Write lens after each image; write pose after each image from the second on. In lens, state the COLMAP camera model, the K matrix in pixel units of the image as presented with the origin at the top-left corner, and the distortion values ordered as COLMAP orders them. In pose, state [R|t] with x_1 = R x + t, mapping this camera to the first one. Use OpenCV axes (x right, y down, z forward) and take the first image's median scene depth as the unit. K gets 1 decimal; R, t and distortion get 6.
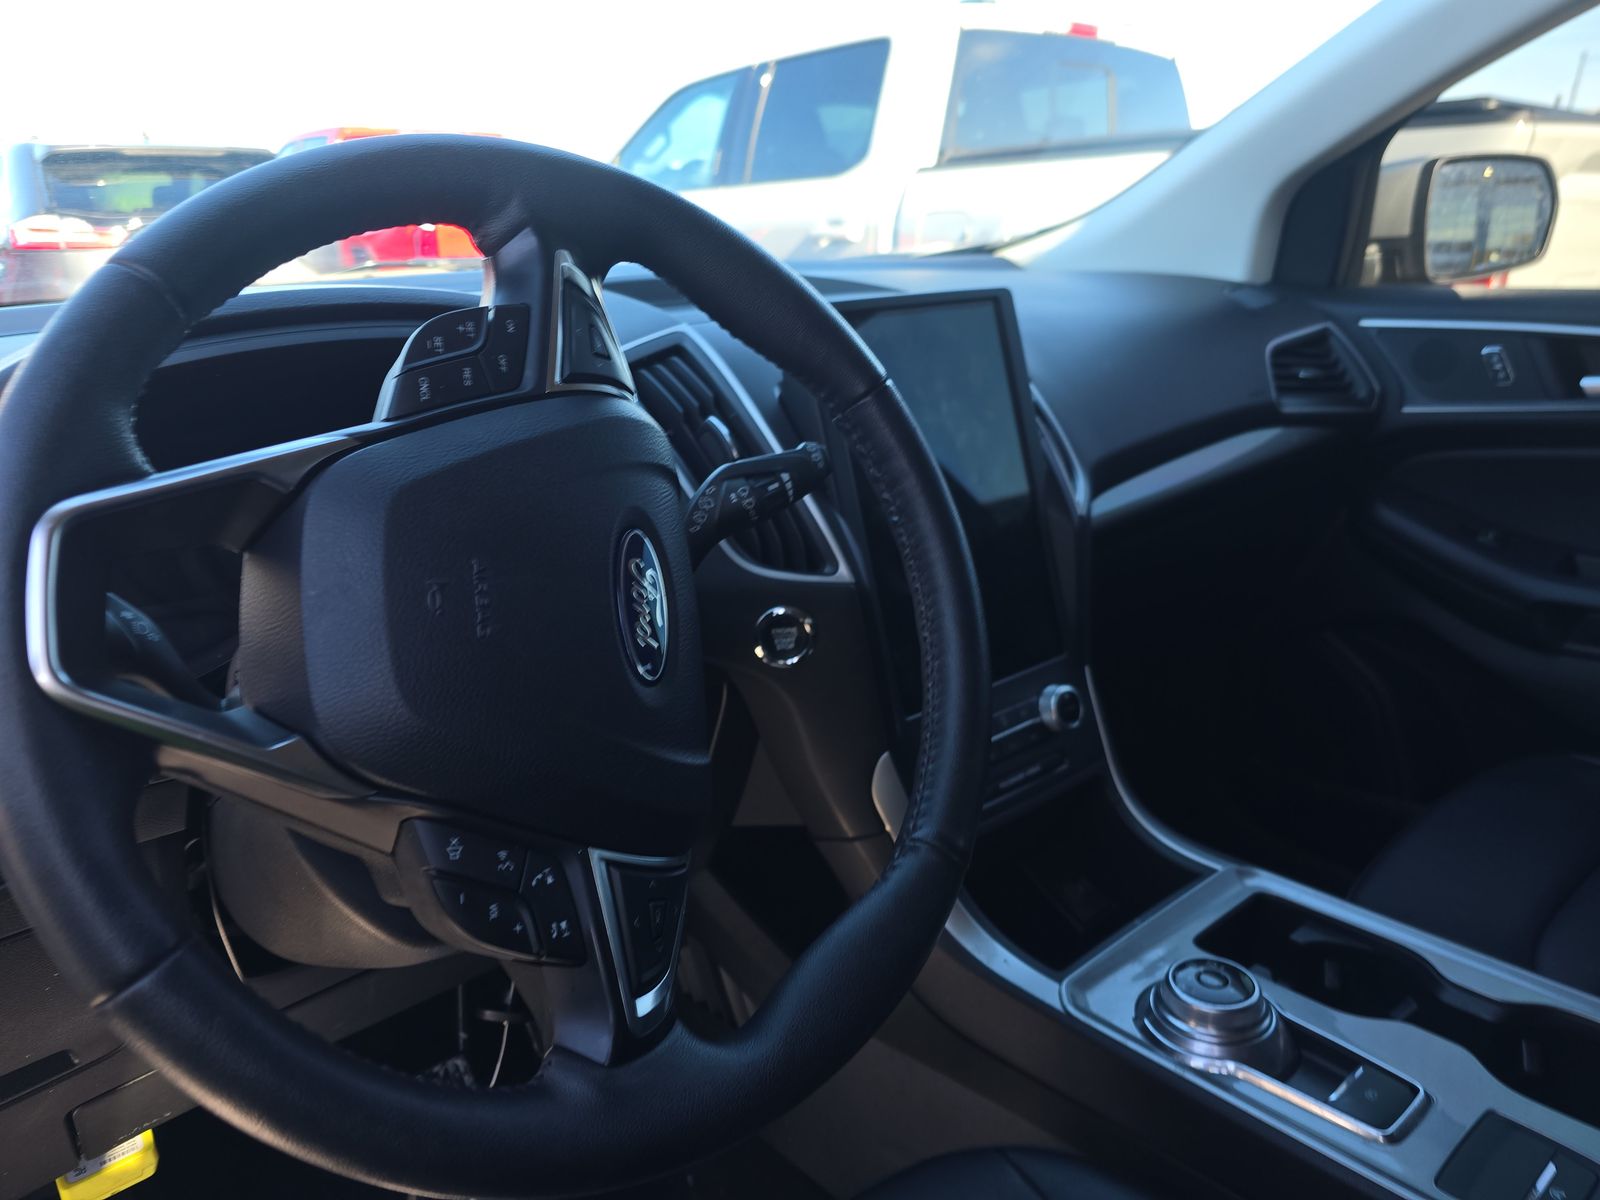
lens RADIAL K [[1125.7, 0, 800.0], [0, 1125.7, 600.0], [0, 0, 1]] dist [0.051776, -0.033073]
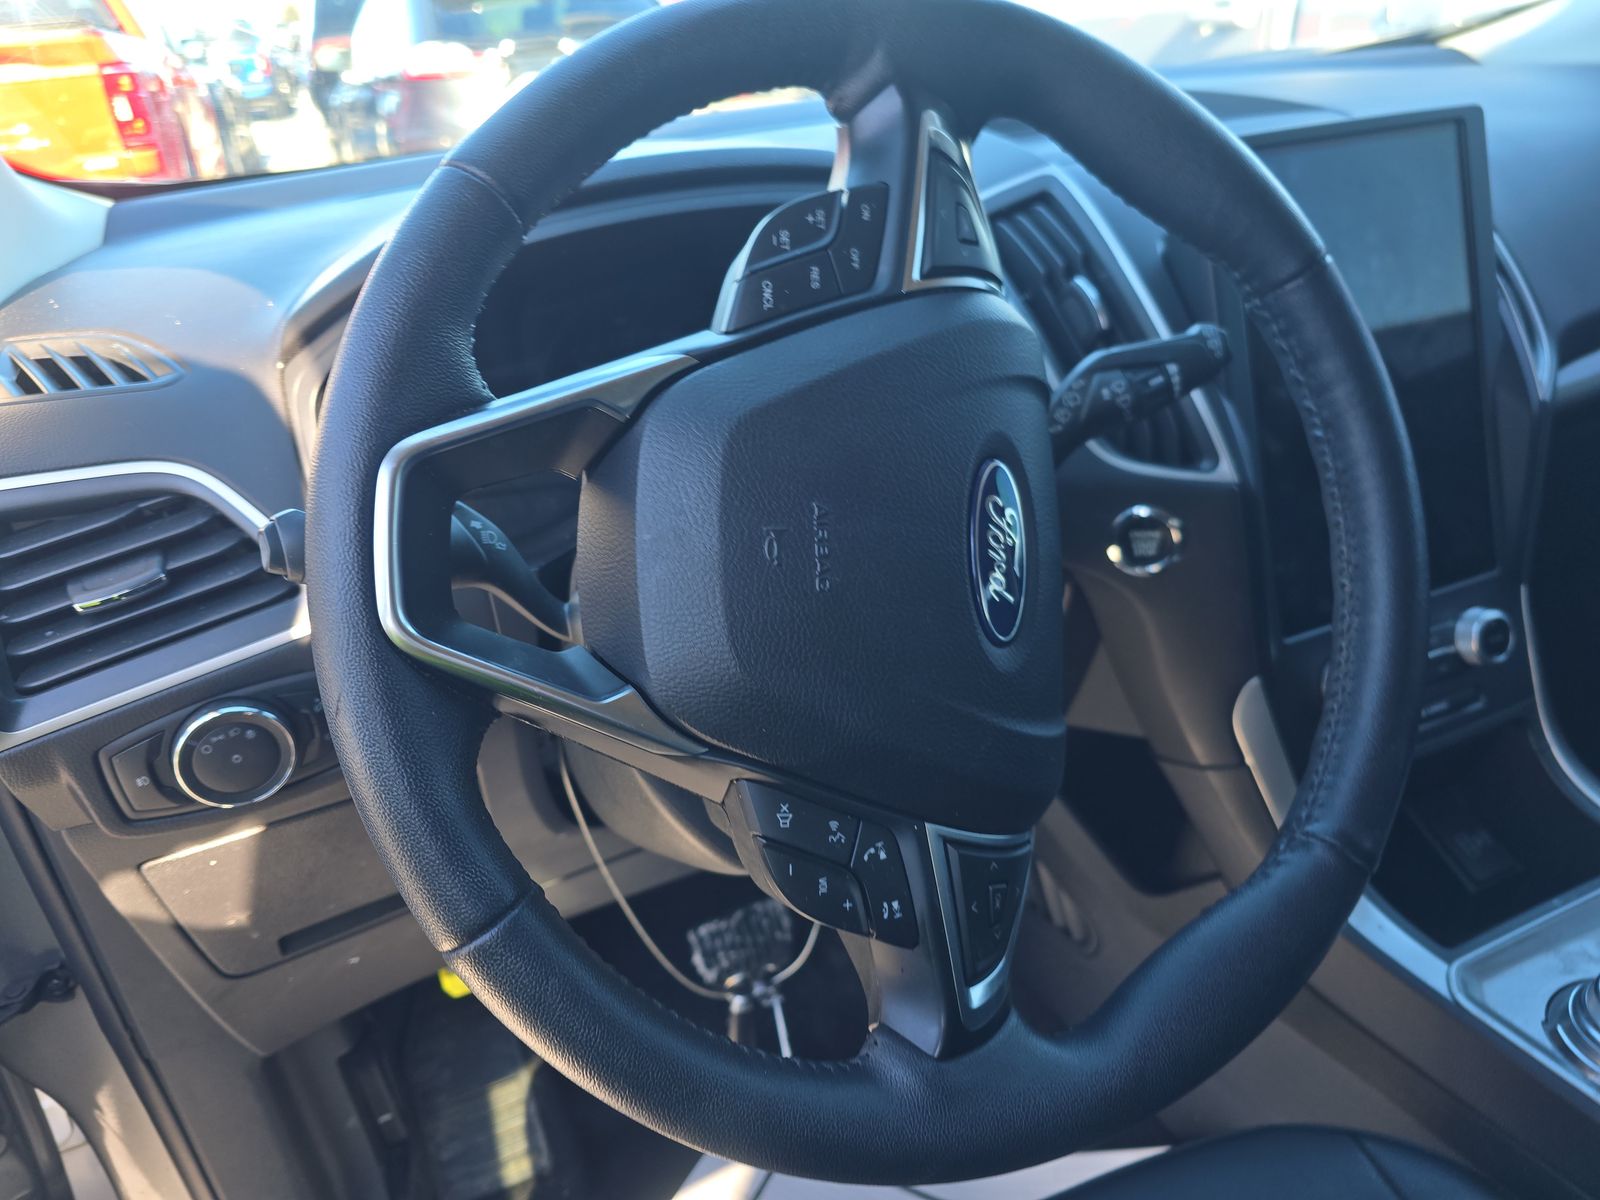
lens RADIAL K [[1123.0, 0, 800.0], [0, 1123.0, 600.0], [0, 0, 1]] dist [0.052659, -0.064062]
pose [[0.959921, 0.078241, -0.269128, -0.047952], [-0.034626, 0.985994, 0.163146, -0.083417], [0.278124, -0.147288, 0.949186, 0.128189]]
